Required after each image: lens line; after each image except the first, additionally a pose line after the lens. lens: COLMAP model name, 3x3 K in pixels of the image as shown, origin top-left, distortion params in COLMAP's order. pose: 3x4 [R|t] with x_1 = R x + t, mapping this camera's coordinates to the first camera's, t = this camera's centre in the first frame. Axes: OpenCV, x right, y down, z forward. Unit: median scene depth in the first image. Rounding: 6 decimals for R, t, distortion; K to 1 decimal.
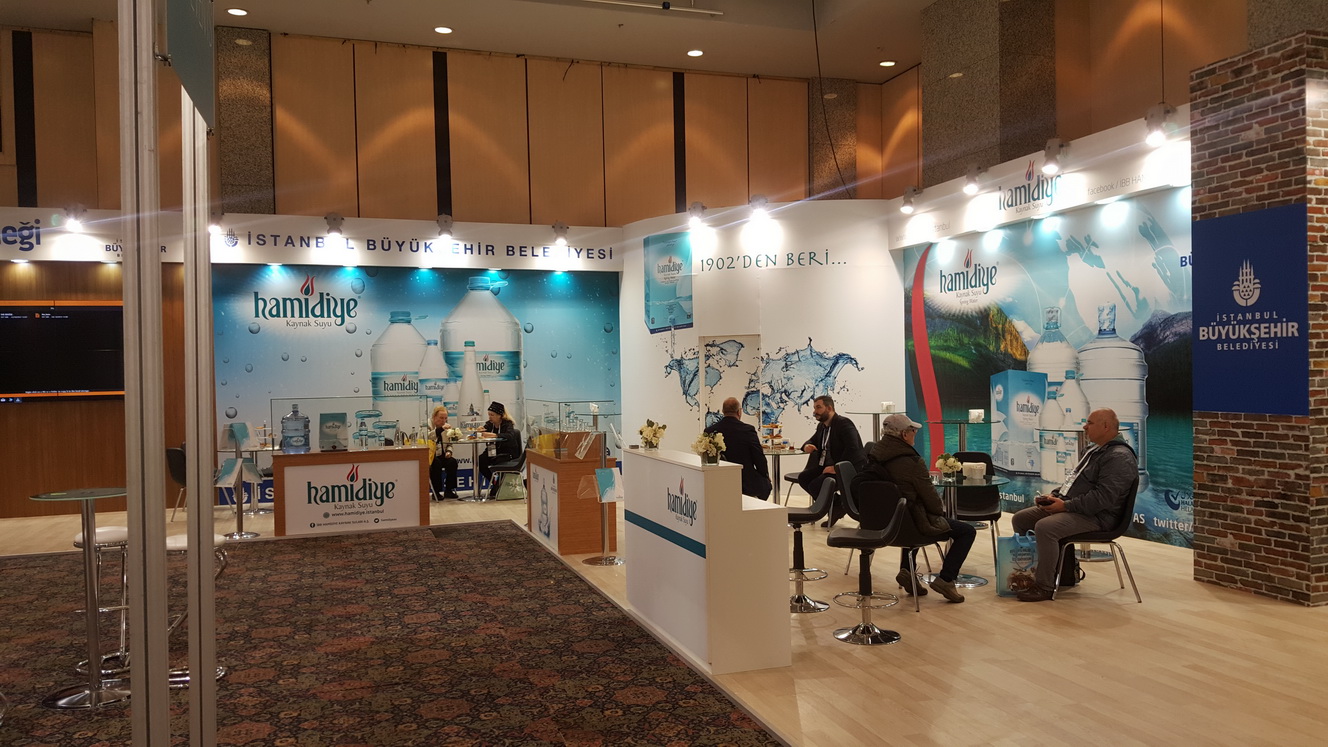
lens RADIAL K [[1042.3, 0, 664.0], [0, 1042.3, 373.5], [0, 0, 1]] dist [0.149508, -0.274422]
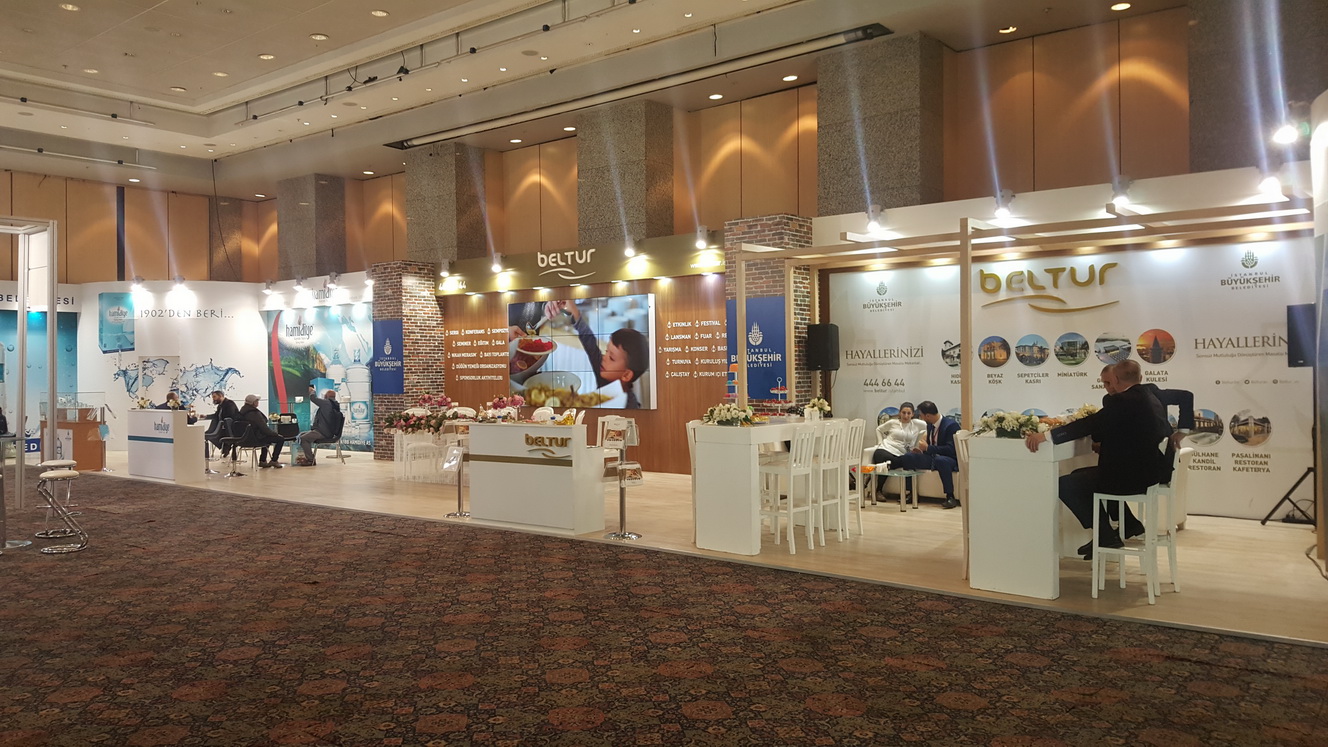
lens RADIAL K [[1042.3, 0, 664.0], [0, 1042.3, 373.5], [0, 0, 1]] dist [0.149508, -0.274422]
pose [[0.853319, 0.007307, 0.521338, -0.270218], [-0.003678, 0.999961, -0.007995, 0.004595], [-0.521377, 0.004904, 0.853313, -1.768828]]
